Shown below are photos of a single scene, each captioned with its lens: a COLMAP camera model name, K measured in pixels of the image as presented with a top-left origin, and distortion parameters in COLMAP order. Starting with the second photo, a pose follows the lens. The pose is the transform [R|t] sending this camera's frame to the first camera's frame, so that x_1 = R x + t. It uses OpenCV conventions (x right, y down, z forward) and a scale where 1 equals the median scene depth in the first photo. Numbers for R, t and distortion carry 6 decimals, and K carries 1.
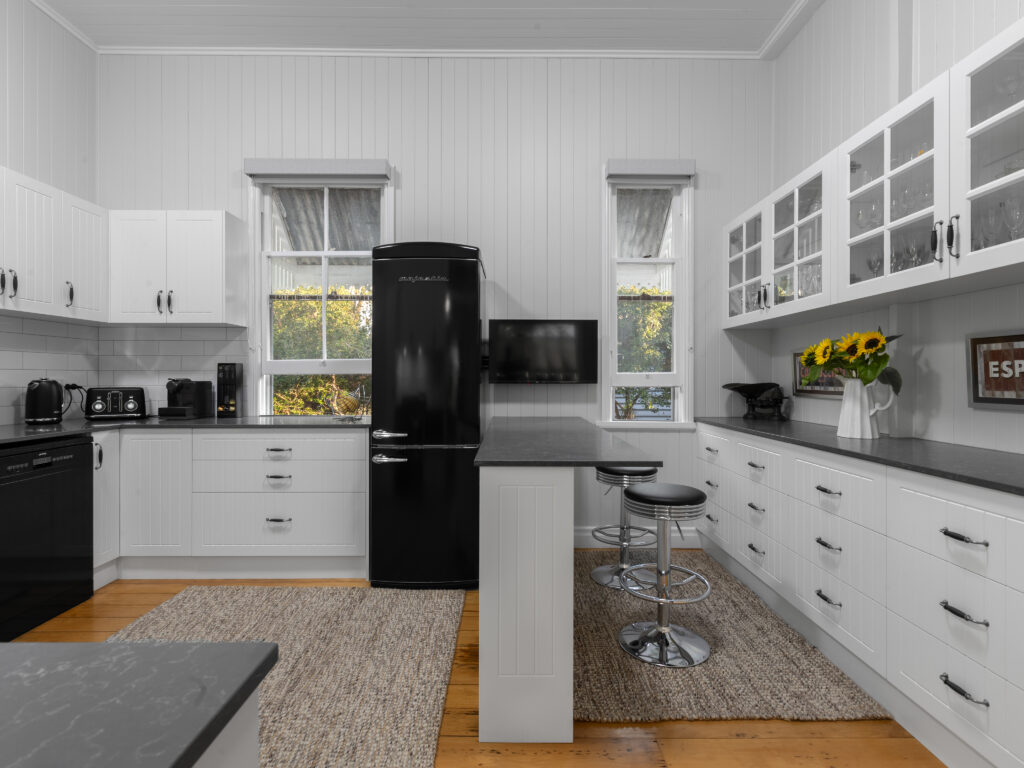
lens RADIAL K [[514.9, 0, 513.4], [0, 514.9, 380.2], [0, 0, 1]] dist [0.001294, -0.001438]
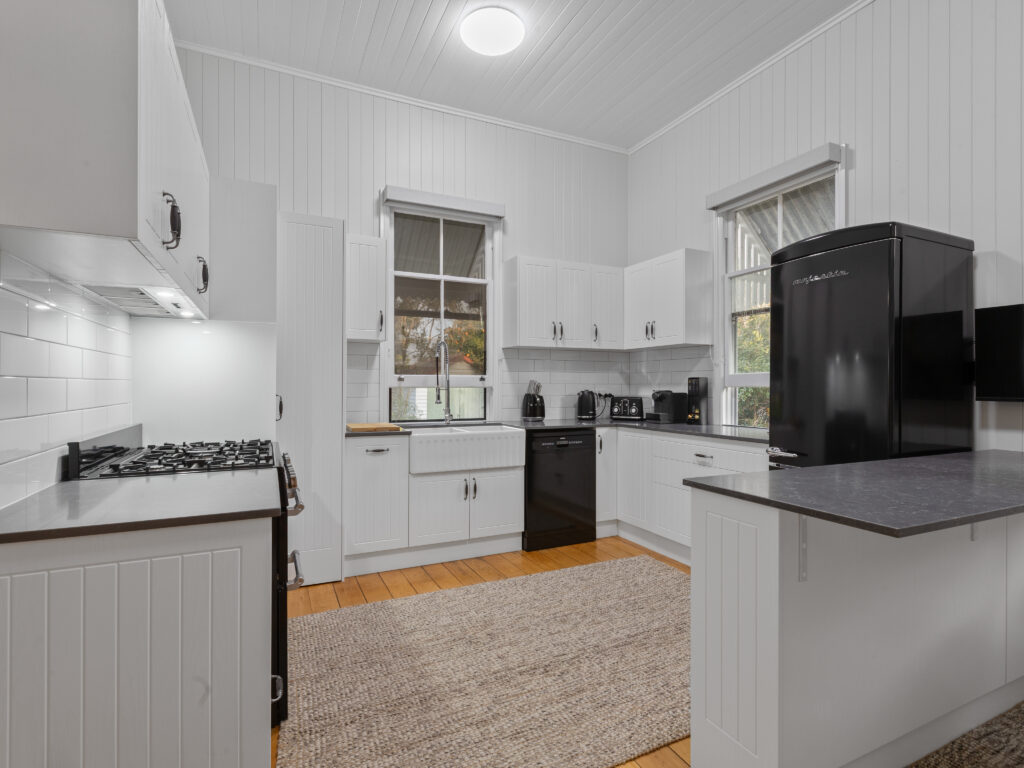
lens RADIAL K [[514.9, 0, 515.0], [0, 514.9, 385.4], [0, 0, 1]] dist [0.001294, -0.001438]
pose [[0.423834, -0.001439, -0.905739, 0.340330], [-0.005370, 0.999977, -0.004101, -0.008248], [0.905724, 0.006602, 0.423816, 0.151434]]
